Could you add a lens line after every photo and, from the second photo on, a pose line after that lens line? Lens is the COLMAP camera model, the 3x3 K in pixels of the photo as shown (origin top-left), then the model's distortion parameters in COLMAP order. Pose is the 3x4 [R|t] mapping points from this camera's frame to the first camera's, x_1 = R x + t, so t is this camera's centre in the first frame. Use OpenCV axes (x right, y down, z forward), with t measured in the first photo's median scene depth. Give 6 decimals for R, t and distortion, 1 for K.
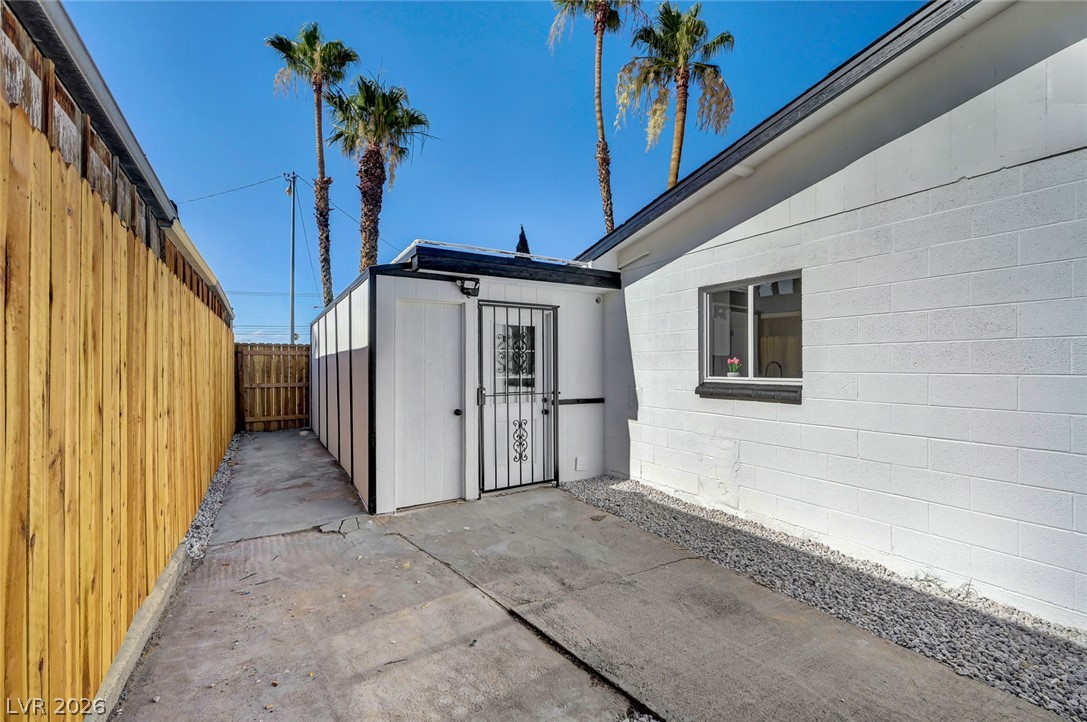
lens RADIAL K [[450.1, 0, 541.5], [0, 450.1, 360.4], [0, 0, 1]] dist [-0.001664, -0.000069]
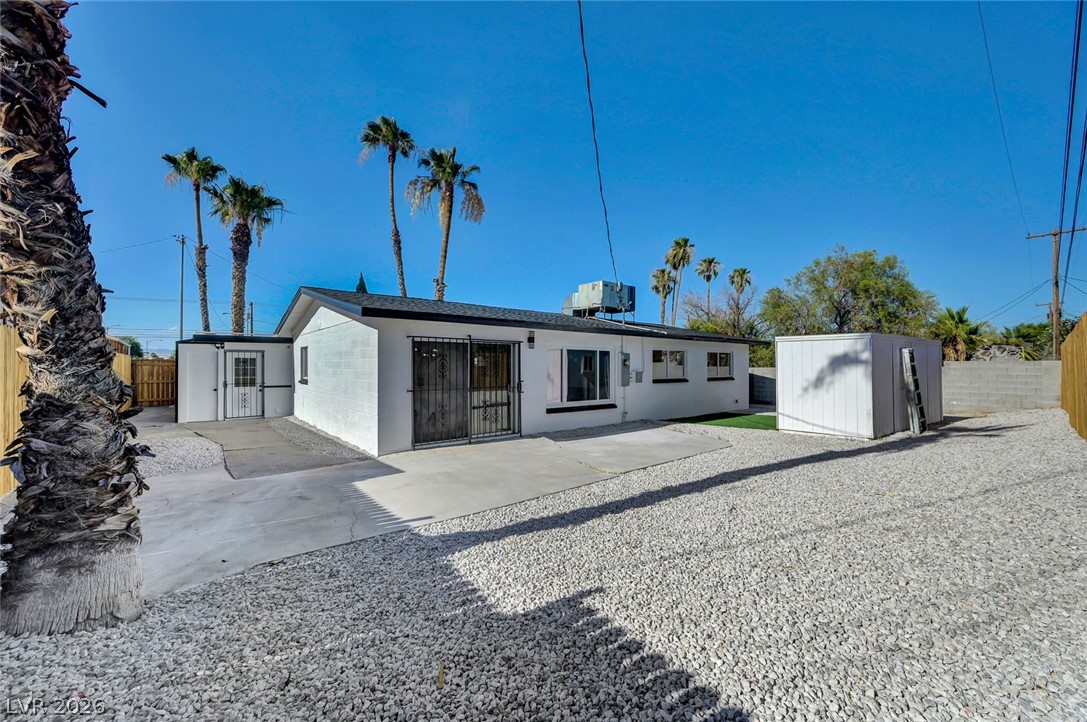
lens RADIAL K [[430.5, 0, 544.0], [0, 430.5, 363.0], [0, 0, 1]] dist [-0.000763, 0.000044]
pose [[0.989585, 0.002957, 0.143922, 0.449923], [-0.003979, 0.999969, 0.006813, -0.024553], [-0.143898, -0.007314, 0.989566, -0.603611]]
